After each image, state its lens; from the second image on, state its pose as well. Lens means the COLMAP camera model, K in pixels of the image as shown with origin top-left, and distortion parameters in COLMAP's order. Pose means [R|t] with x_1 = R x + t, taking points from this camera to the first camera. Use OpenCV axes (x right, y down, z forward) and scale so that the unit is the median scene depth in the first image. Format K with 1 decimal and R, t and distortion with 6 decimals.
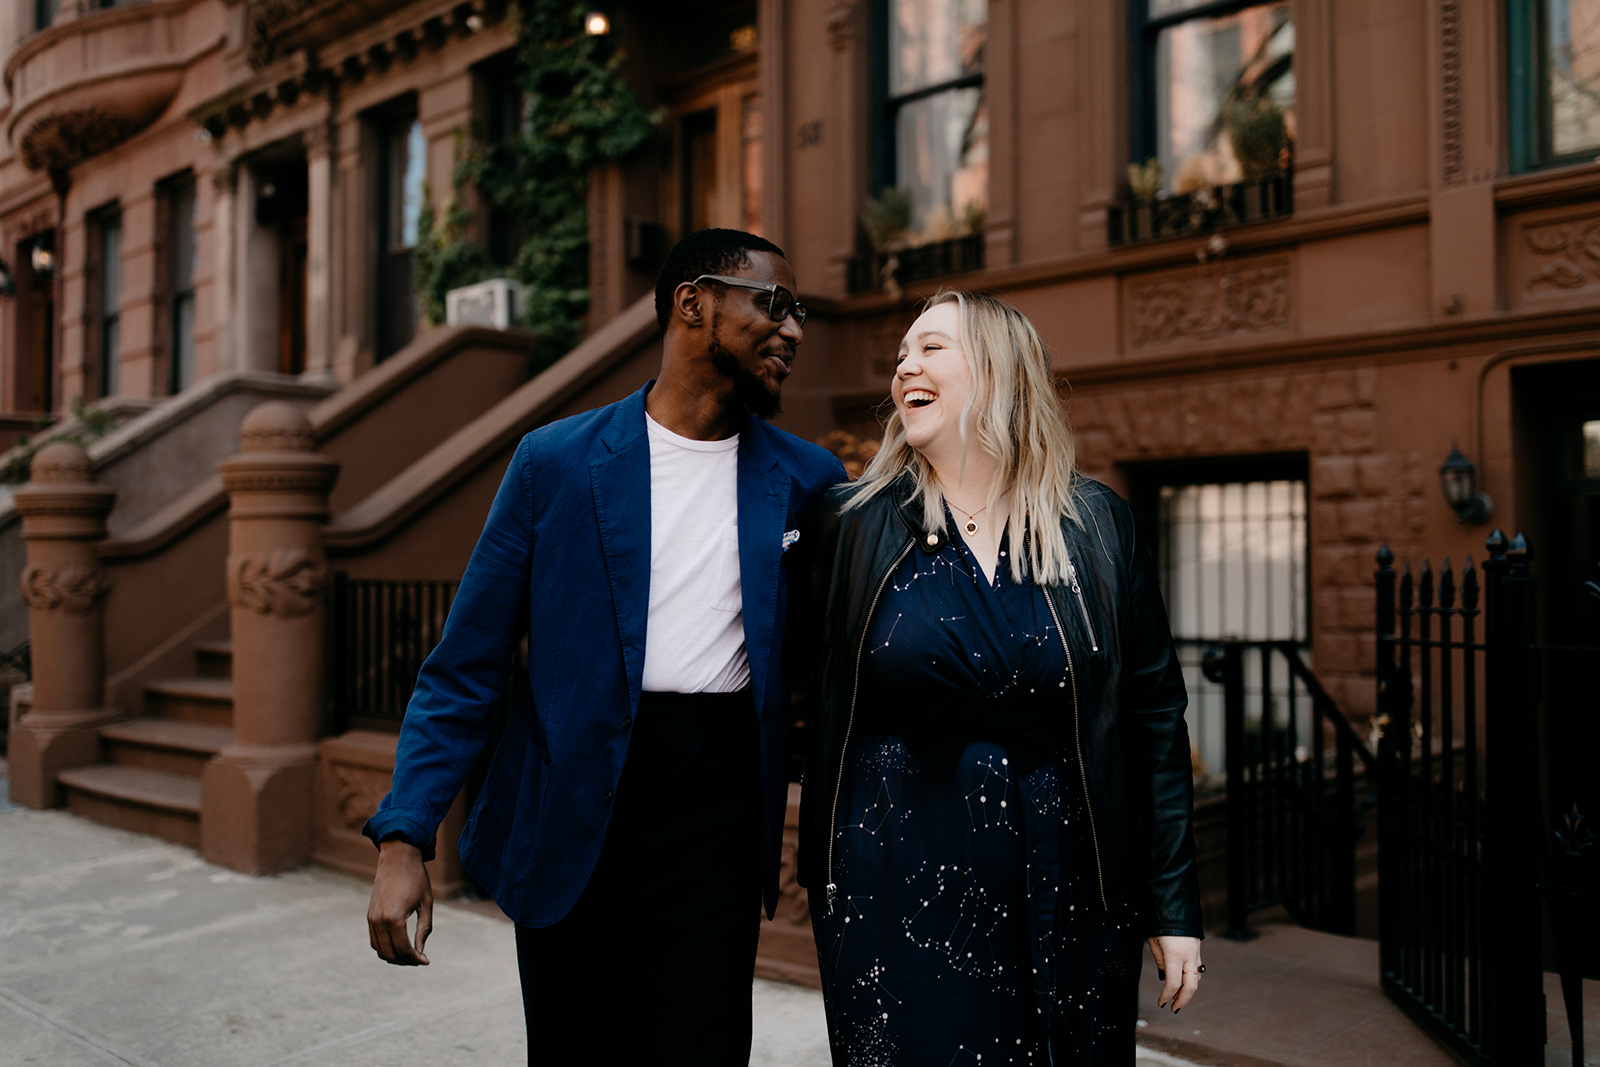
lens RADIAL K [[1516.7, 0, 800.0], [0, 1516.7, 533.5], [0, 0, 1]] dist [0.011705, -0.003360]
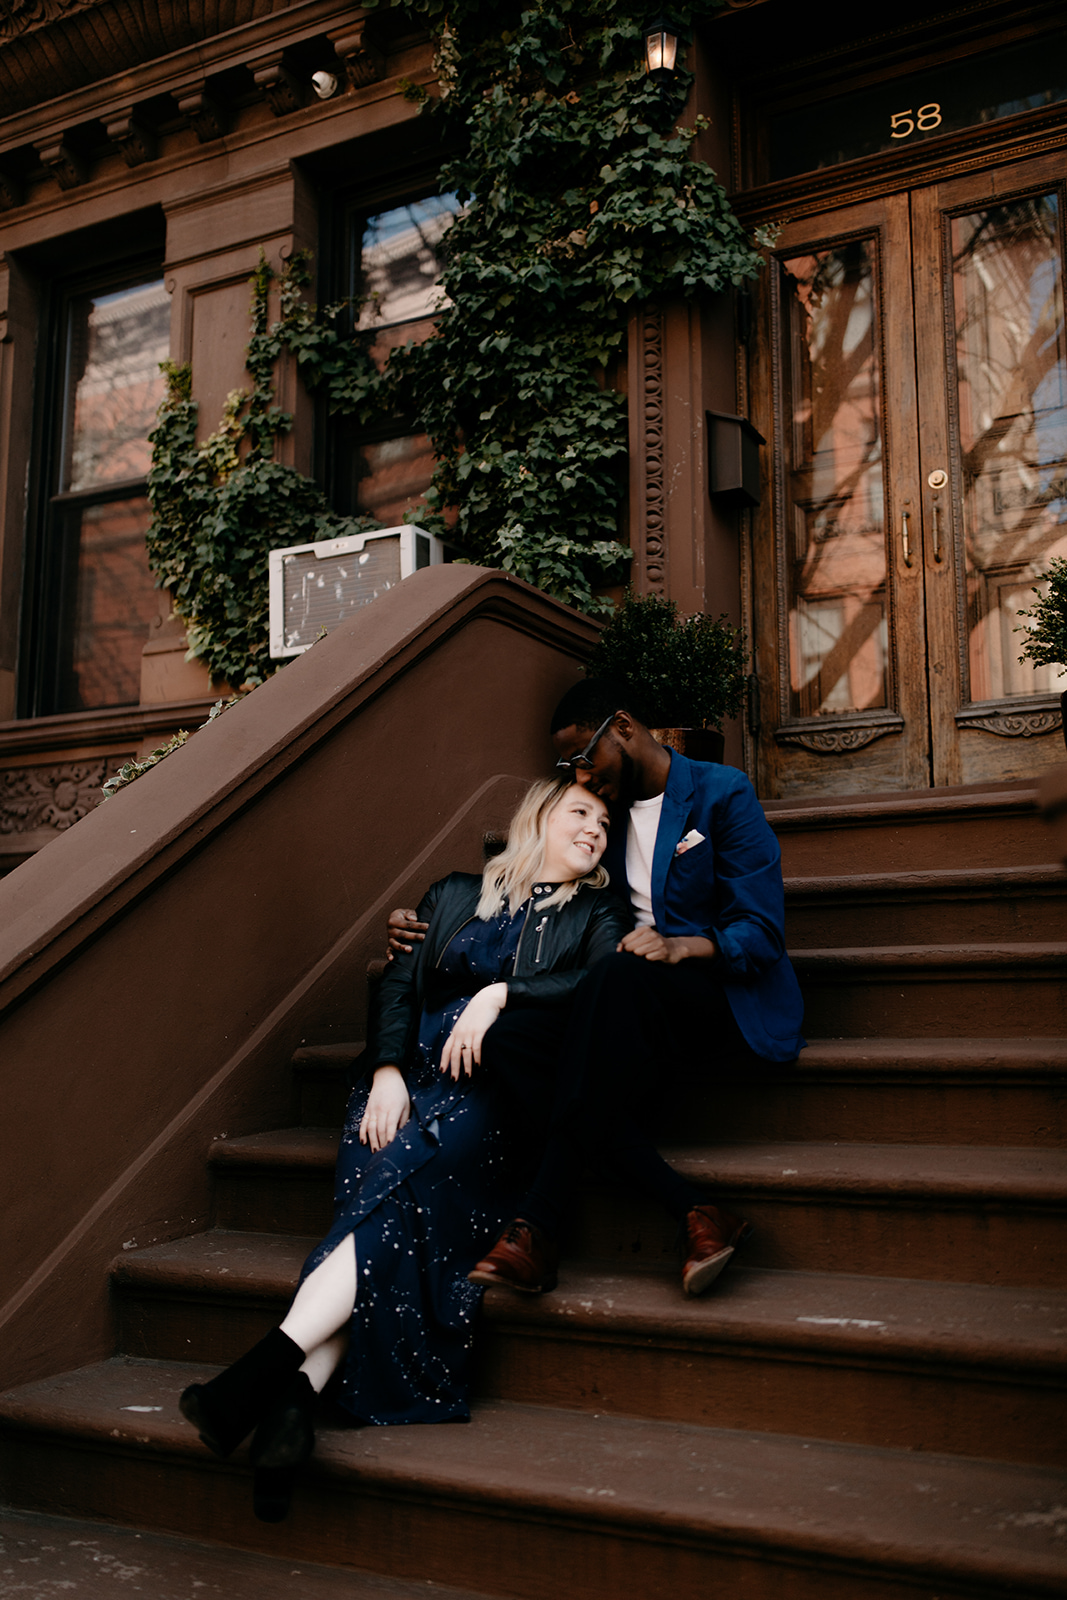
lens RADIAL K [[1516.7, 0, 534.4], [0, 1516.7, 793.1], [0, 0, 1]] dist [0.011705, -0.003360]
pose [[0.958904, 0.049708, 0.279343, -0.304272], [-0.012294, 0.990888, -0.134124, -0.006689], [-0.283465, 0.125178, 0.950778, 0.522223]]
